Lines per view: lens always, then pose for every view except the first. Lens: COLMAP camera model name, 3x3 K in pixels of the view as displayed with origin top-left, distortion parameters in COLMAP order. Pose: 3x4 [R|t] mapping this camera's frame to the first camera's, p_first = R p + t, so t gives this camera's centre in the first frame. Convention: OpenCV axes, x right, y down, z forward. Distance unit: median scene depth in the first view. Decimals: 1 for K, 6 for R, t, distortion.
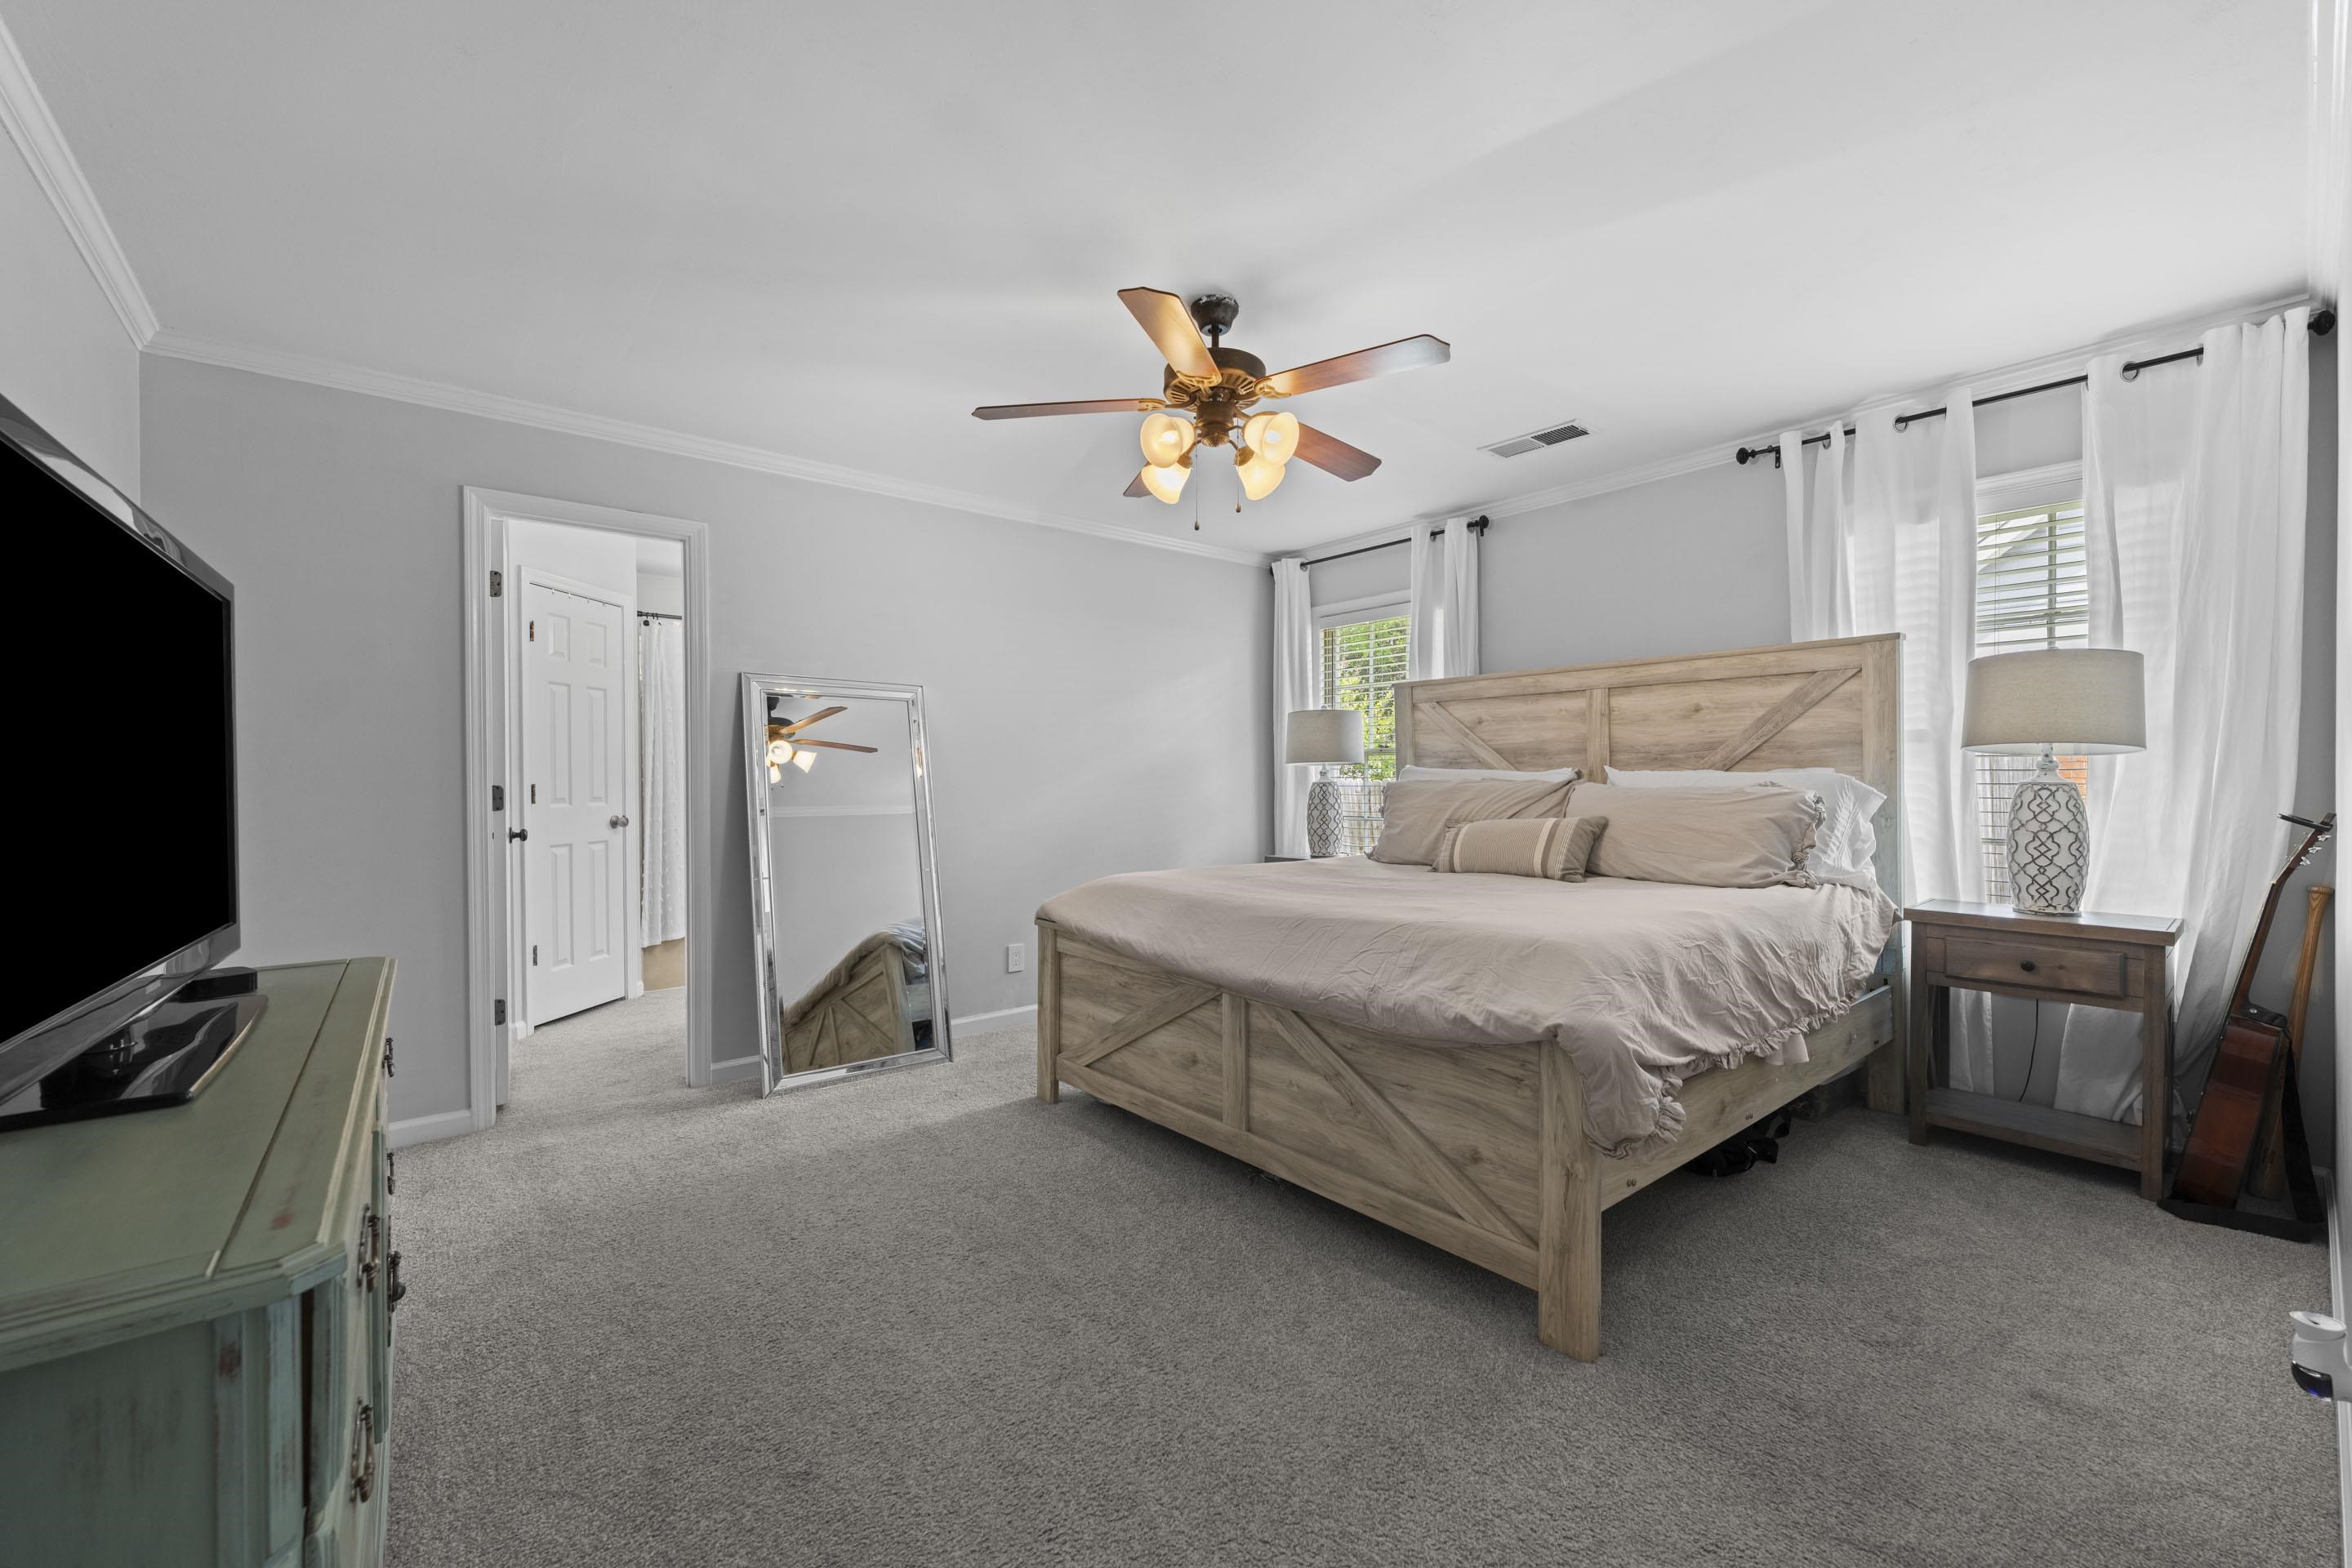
lens RADIAL K [[925.7, 0, 1176.6], [0, 925.7, 793.7], [0, 0, 1]] dist [-0.001579, -0.000052]
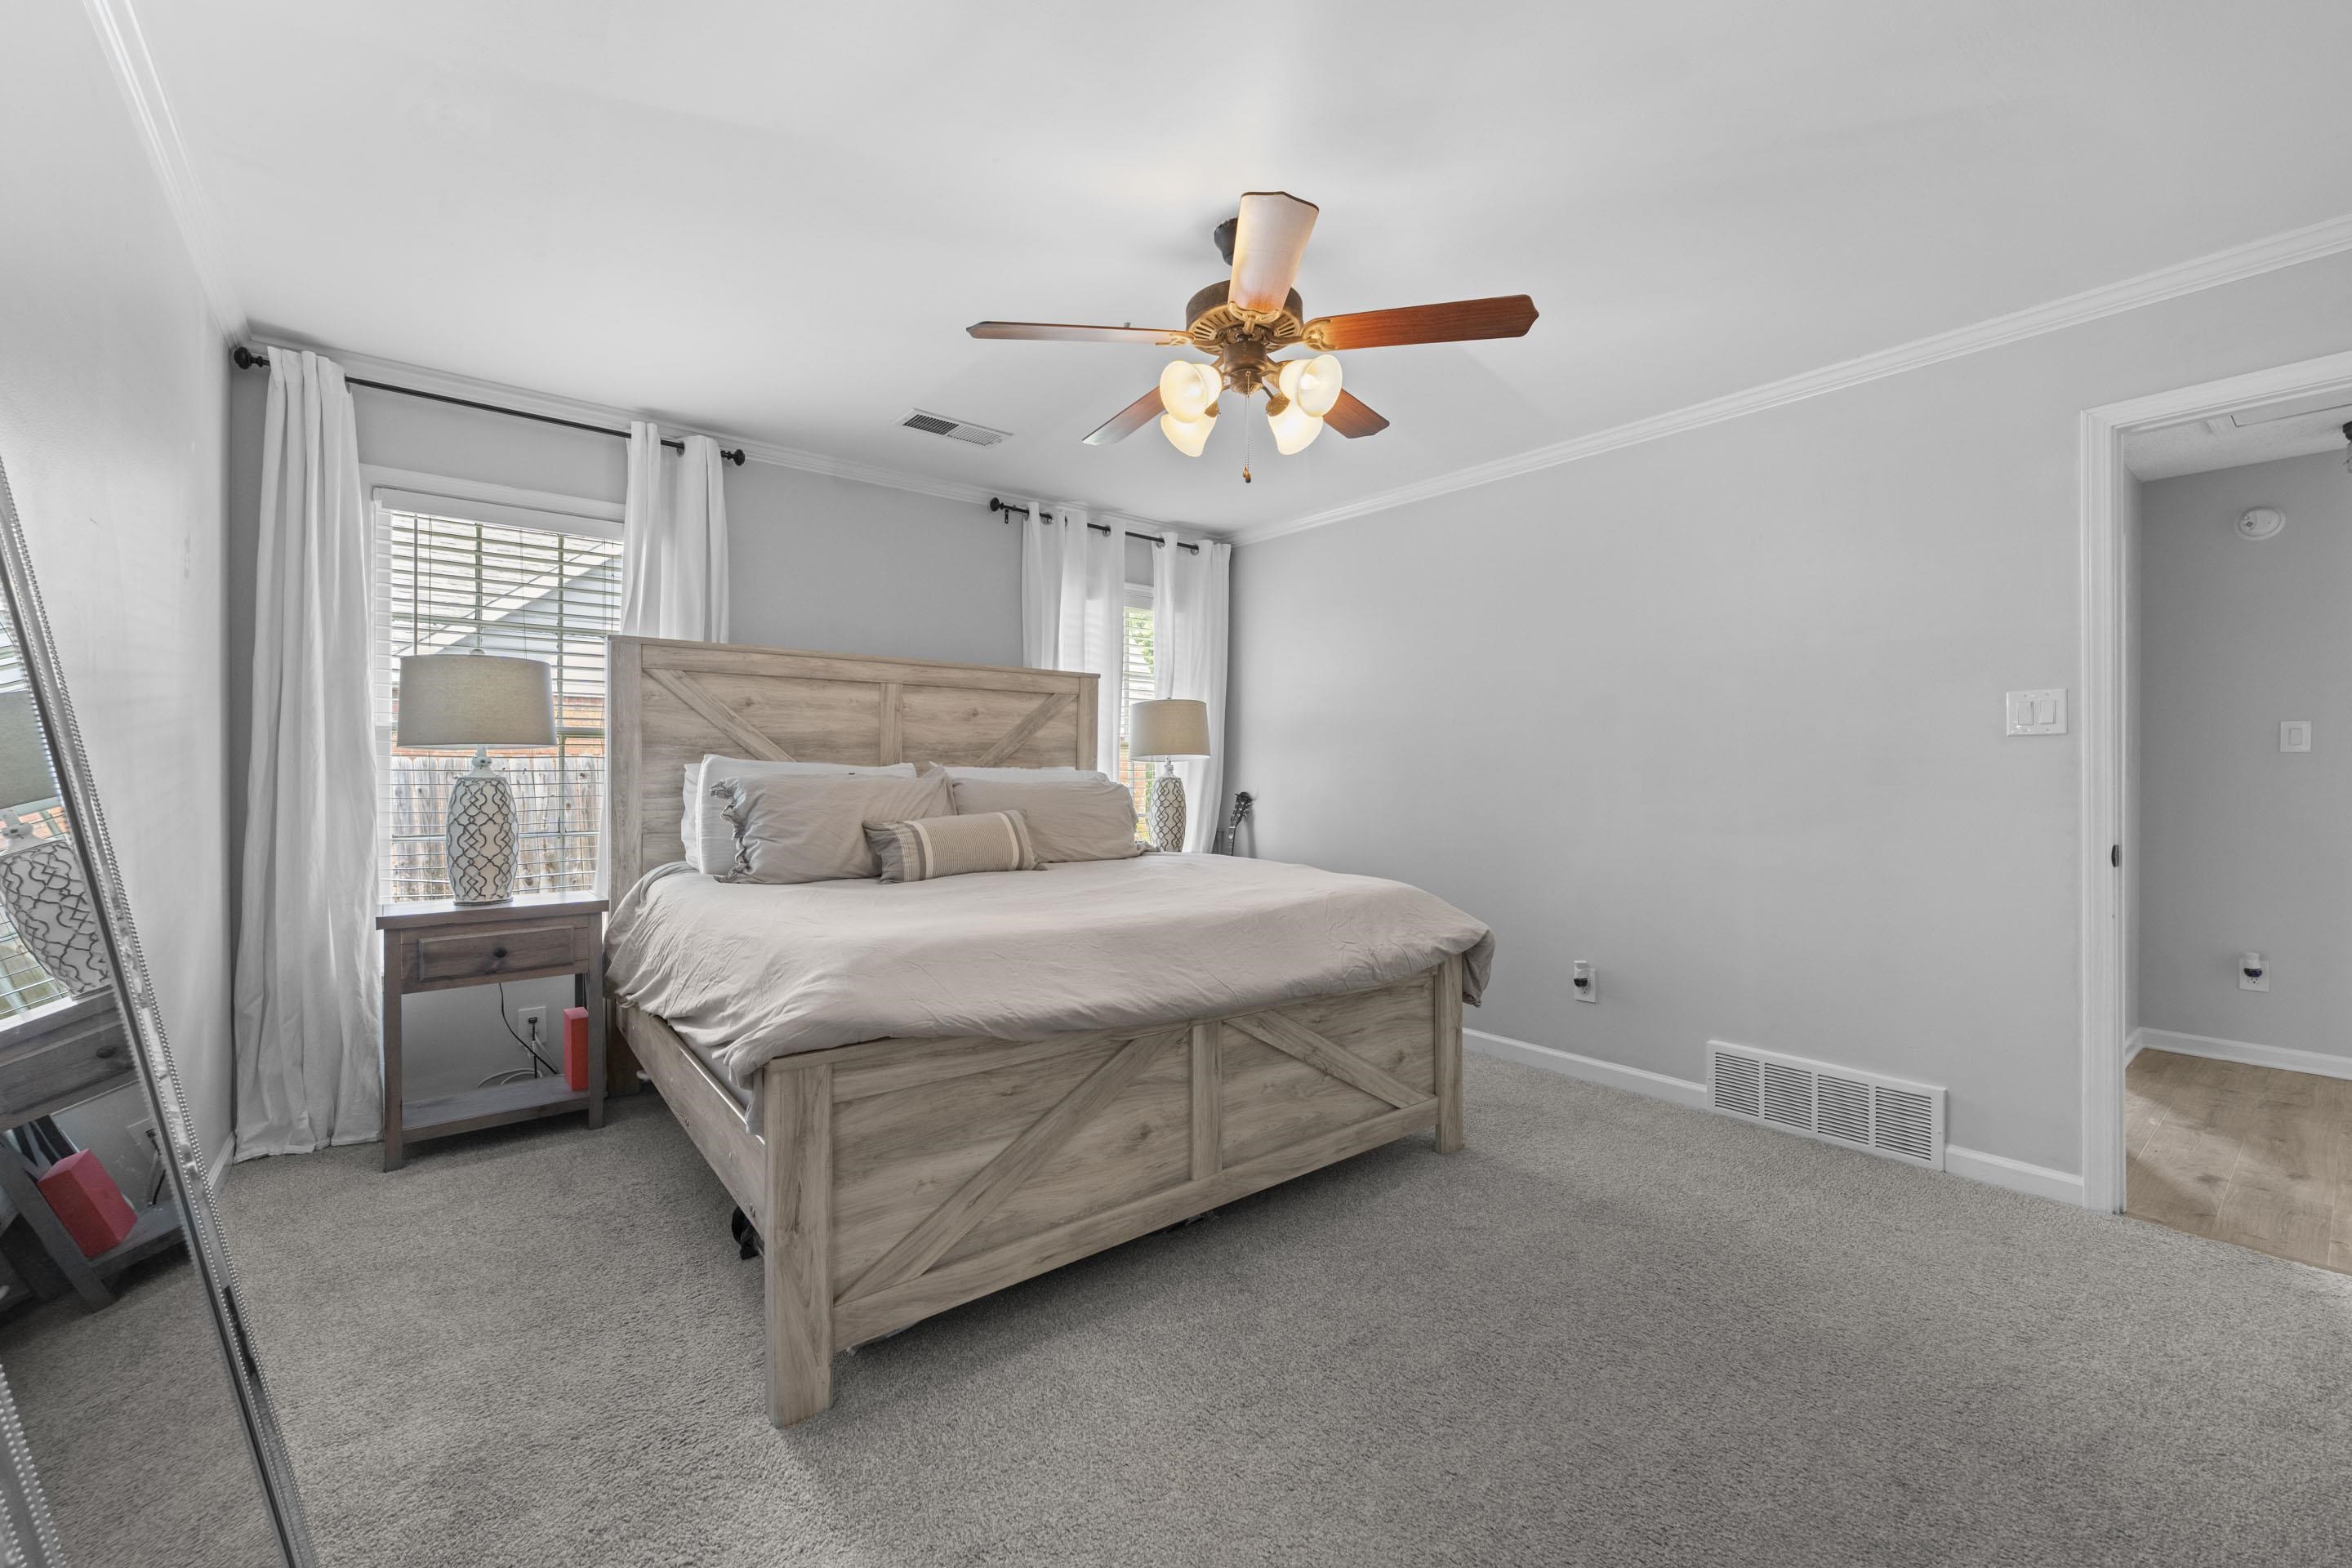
lens RADIAL K [[971.4, 0, 1180.8], [0, 971.4, 761.7], [0, 0, 1]] dist [-0.001037, 0.000080]
pose [[0.014616, 0.016954, 0.999749, -0.634479], [0.011948, 0.999782, -0.017129, -0.009122], [-0.999822, 0.012196, 0.014411, 0.748675]]
